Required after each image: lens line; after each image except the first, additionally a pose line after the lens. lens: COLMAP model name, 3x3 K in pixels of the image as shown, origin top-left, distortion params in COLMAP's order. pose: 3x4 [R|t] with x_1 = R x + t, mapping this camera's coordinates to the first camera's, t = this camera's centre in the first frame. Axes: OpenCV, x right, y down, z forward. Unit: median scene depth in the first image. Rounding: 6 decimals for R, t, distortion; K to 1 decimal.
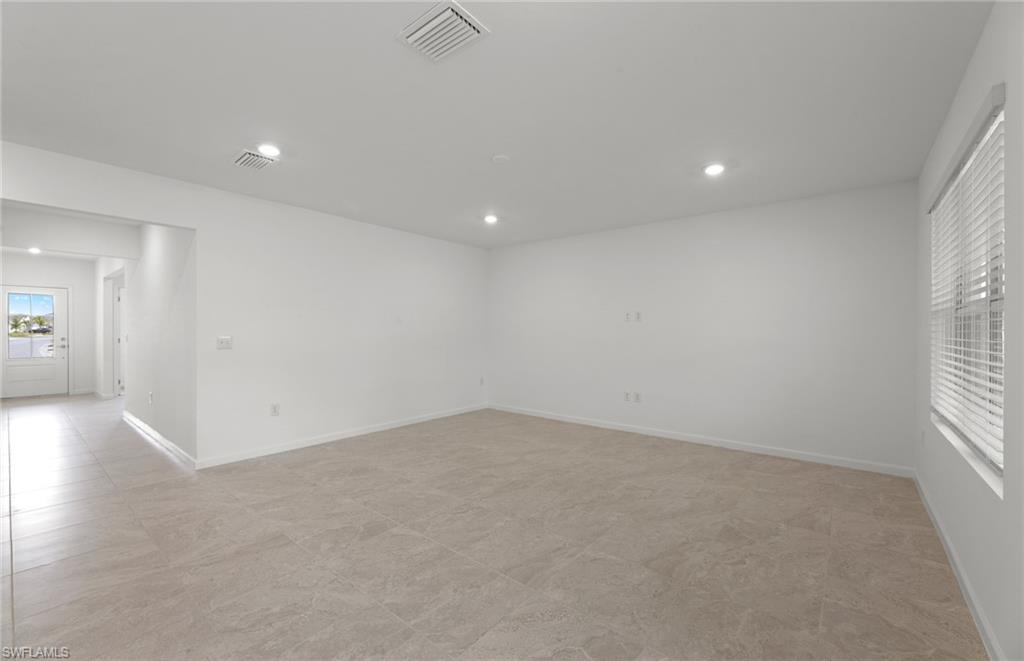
lens RADIAL K [[415.3, 0, 511.7], [0, 415.3, 330.8], [0, 0, 1]] dist [0.003857, -0.000187]
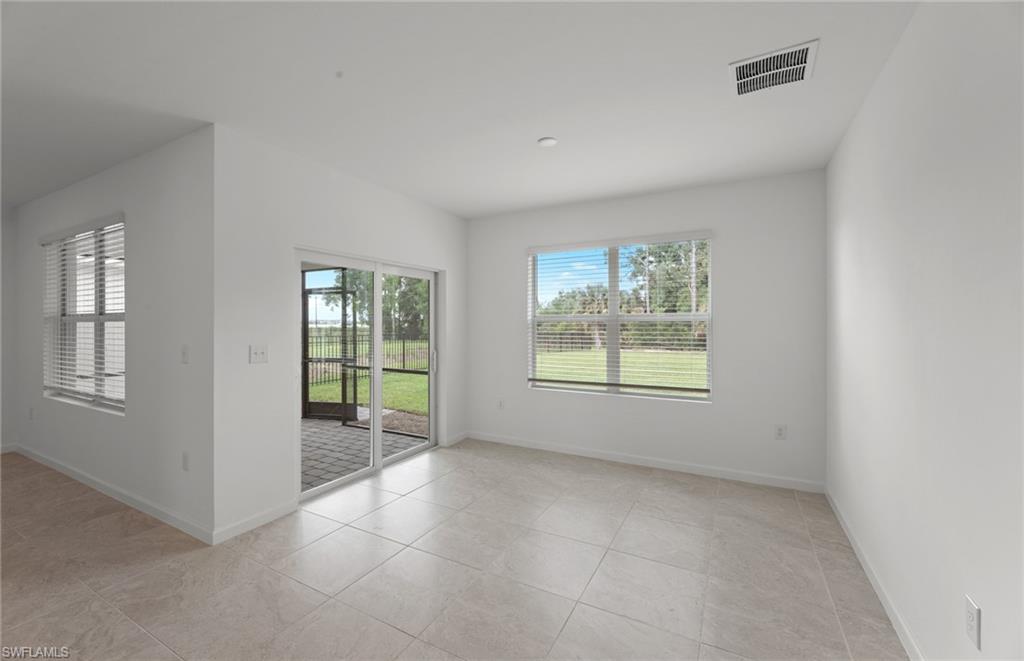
lens RADIAL K [[415.3, 0, 511.1], [0, 415.3, 324.9], [0, 0, 1]] dist [0.003857, -0.000187]
pose [[-0.181877, -0.008643, 0.983283, -0.521759], [0.002456, 0.999954, 0.009243, -0.025664], [-0.983318, 0.004096, -0.181847, -0.219342]]
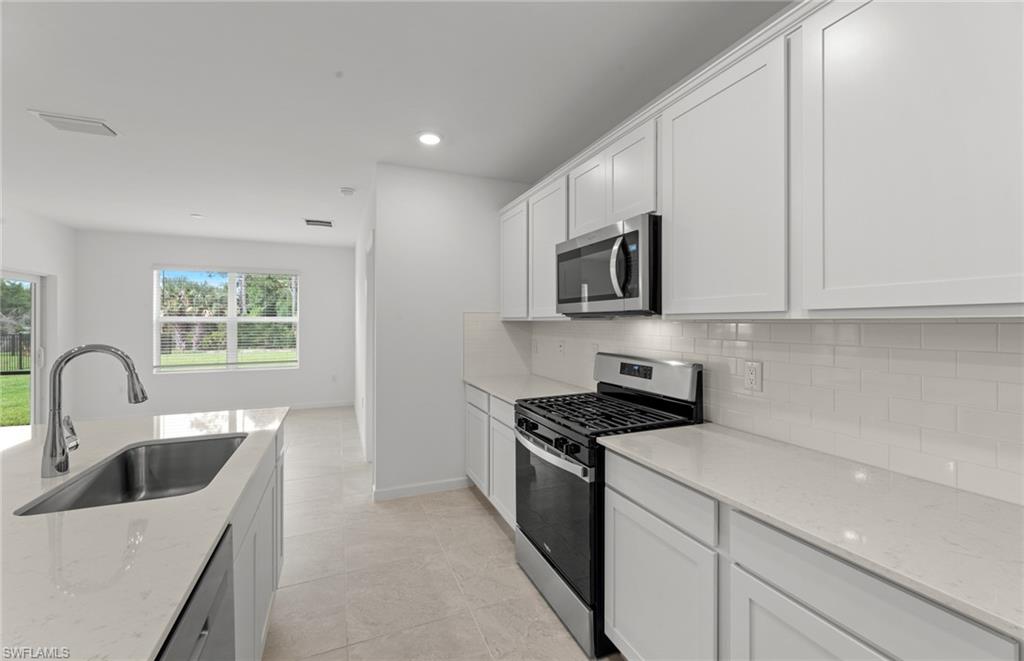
lens RADIAL K [[415.3, 0, 514.3], [0, 415.3, 322.6], [0, 0, 1]] dist [0.003857, -0.000187]
pose [[-0.883026, -0.005474, 0.469293, -1.307299], [-0.003758, 0.999982, 0.004591, -0.033172], [-0.469310, 0.002290, -0.883031, 0.283225]]
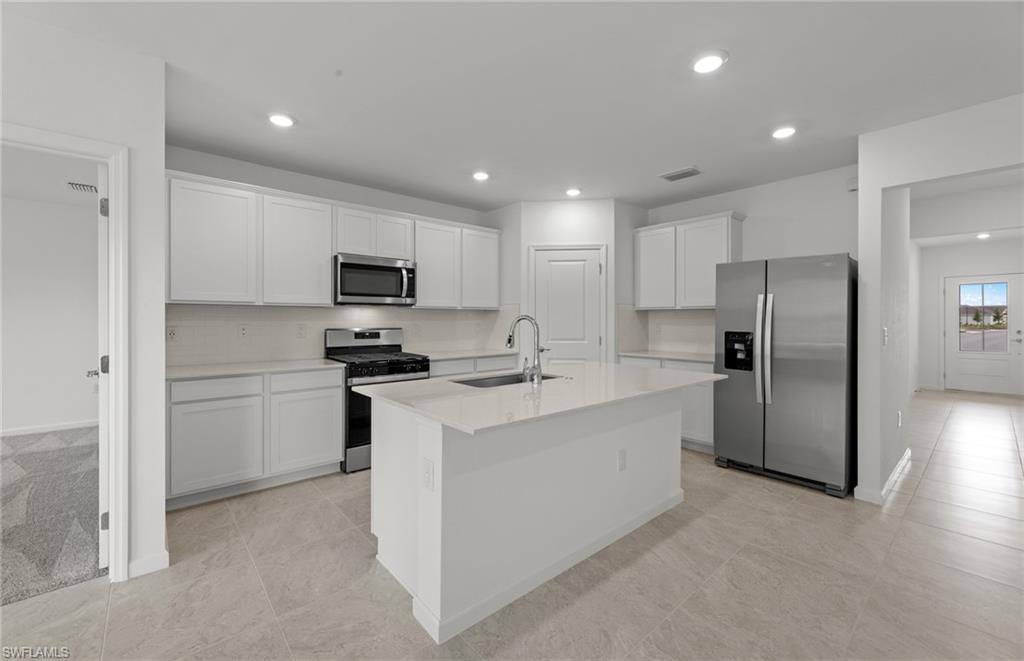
lens RADIAL K [[415.3, 0, 514.9], [0, 415.3, 319.5], [0, 0, 1]] dist [0.003857, -0.000187]
pose [[-0.168852, 0.002642, -0.985638, -0.101383], [-0.003939, 0.999987, 0.003356, -0.008064], [0.985634, 0.004449, -0.168839, 0.236645]]
